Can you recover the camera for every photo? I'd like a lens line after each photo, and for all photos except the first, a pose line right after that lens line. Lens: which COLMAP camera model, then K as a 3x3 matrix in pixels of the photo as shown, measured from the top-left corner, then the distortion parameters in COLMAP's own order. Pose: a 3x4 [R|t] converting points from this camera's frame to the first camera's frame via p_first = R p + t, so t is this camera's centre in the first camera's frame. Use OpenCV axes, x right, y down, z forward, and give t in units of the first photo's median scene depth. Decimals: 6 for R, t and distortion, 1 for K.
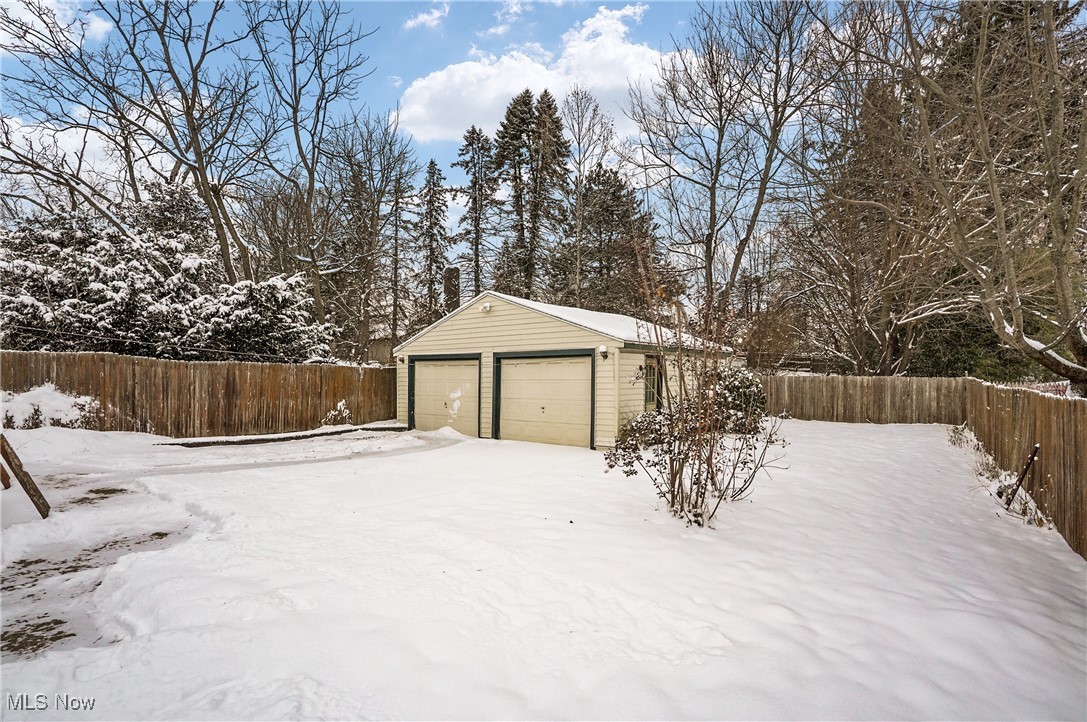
lens RADIAL K [[505.7, 0, 542.4], [0, 505.7, 379.5], [0, 0, 1]] dist [-0.065293, 0.020104]
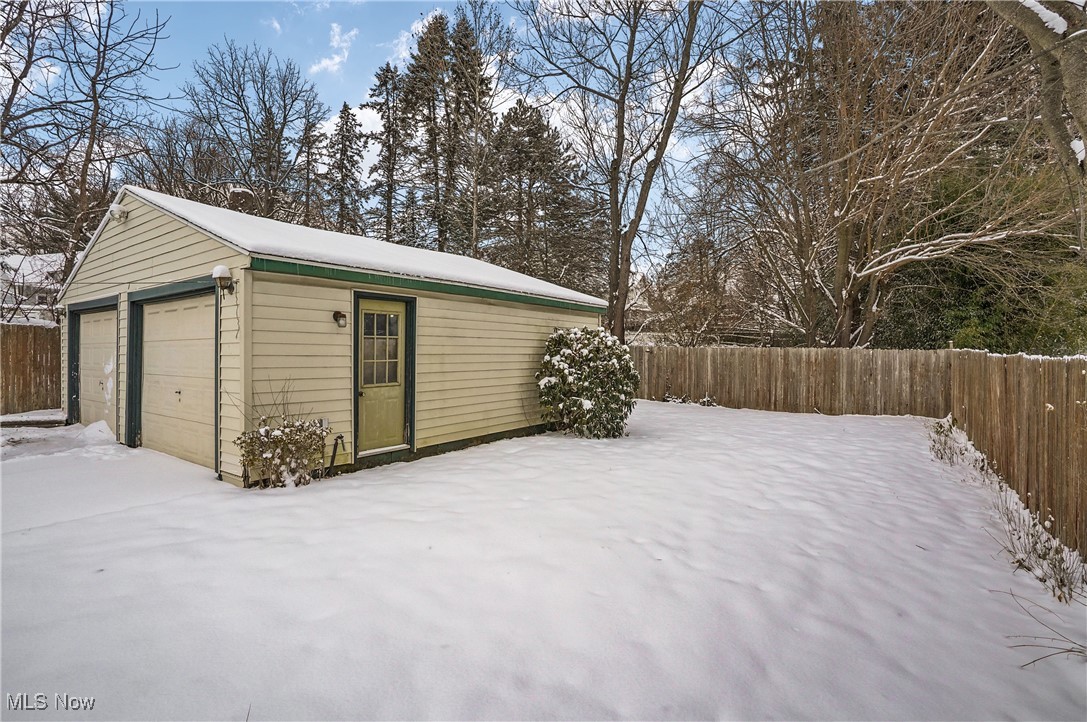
lens RADIAL K [[505.7, 0, 543.8], [0, 505.7, 355.0], [0, 0, 1]] dist [-0.065293, 0.020104]
pose [[0.999004, 0.007230, 0.044030, 0.212746], [-0.007021, 0.999963, -0.004881, 0.008981], [-0.044064, 0.004567, 0.999018, 0.271460]]
